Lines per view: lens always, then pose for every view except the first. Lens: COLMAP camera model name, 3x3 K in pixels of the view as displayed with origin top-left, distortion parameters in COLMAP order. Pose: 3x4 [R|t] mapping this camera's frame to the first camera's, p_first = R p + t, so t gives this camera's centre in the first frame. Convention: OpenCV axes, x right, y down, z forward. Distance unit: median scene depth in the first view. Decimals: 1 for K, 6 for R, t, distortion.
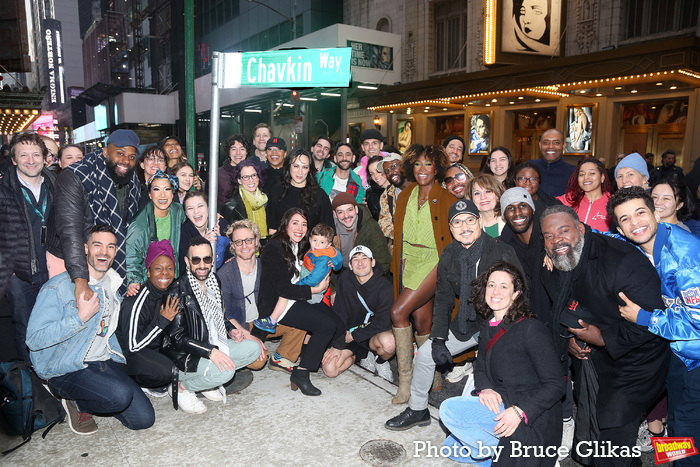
lens RADIAL K [[504.0, 0, 342.6], [0, 504.0, 244.8], [0, 0, 1]] dist [-0.124844, 0.078834]
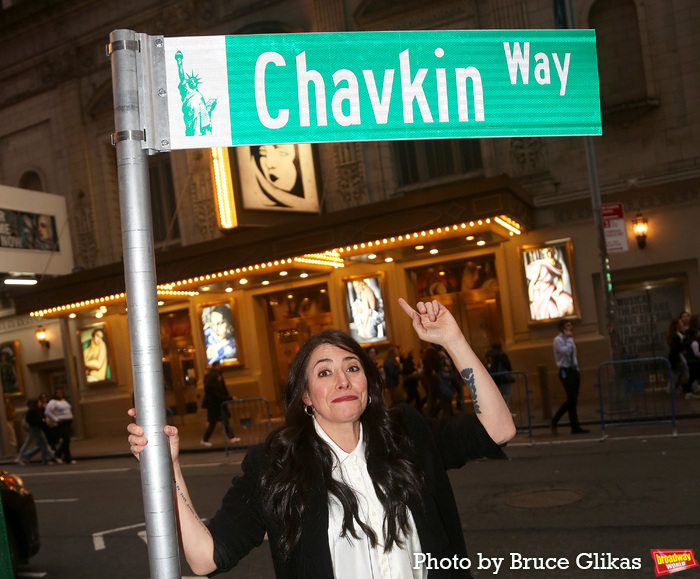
lens RADIAL K [[728.7, 0, 347.5], [0, 728.7, 400.8], [0, 0, 1]] dist [-0.139023, 0.106450]
pose [[0.856138, -0.140415, 0.497304, -0.068713], [0.209788, 0.973943, -0.086168, -0.019772], [-0.472246, 0.178100, 0.863287, 0.109051]]
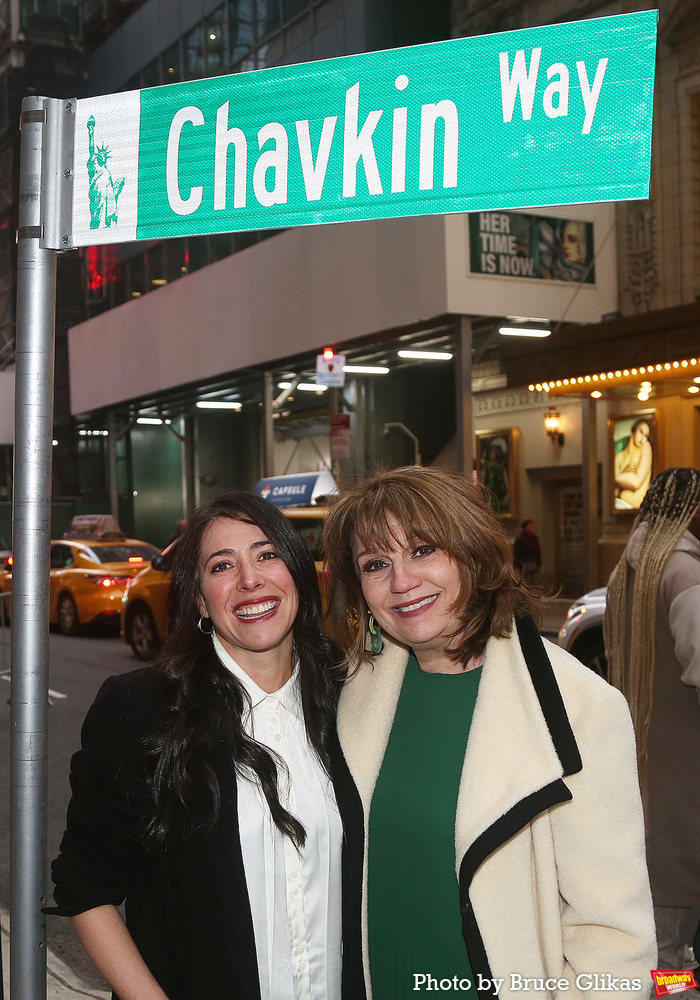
lens RADIAL K [[1297.2, 0, 325.6], [0, 1297.2, 607.4], [0, 0, 1]] dist [-0.091529, -0.009647]
pose [[0.995296, -0.016817, -0.095414, -0.011646], [0.006488, 0.994178, -0.107552, -0.014979], [0.096667, 0.106427, 0.989610, 0.077905]]
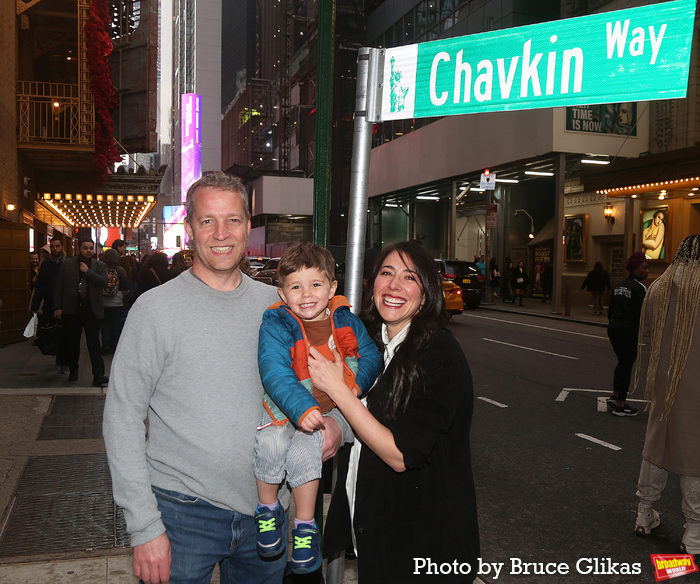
lens RADIAL K [[670.4, 0, 332.0], [0, 670.4, 306.6], [0, 0, 1]] dist [-0.100234, 0.060054]
pose [[0.951778, 0.031505, -0.305165, -0.014749], [-0.063267, 0.993488, -0.094755, -0.013704], [0.300193, 0.109493, 0.947574, 0.071739]]
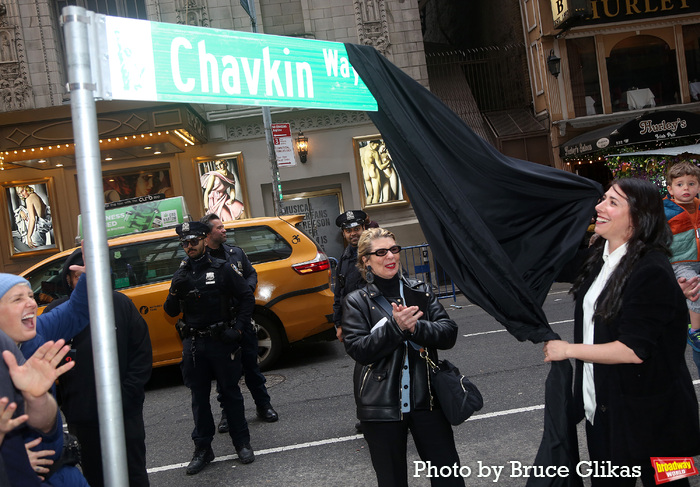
lens RADIAL K [[710.4, 0, 391.6], [0, 710.4, 247.5], [0, 0, 1]] dist [-0.002635, -0.008221]
pose [[0.477505, -0.109025, 0.871839, -0.118580], [0.278891, 0.959765, -0.032729, -0.020408], [-0.833192, 0.258776, 0.488698, 0.098616]]
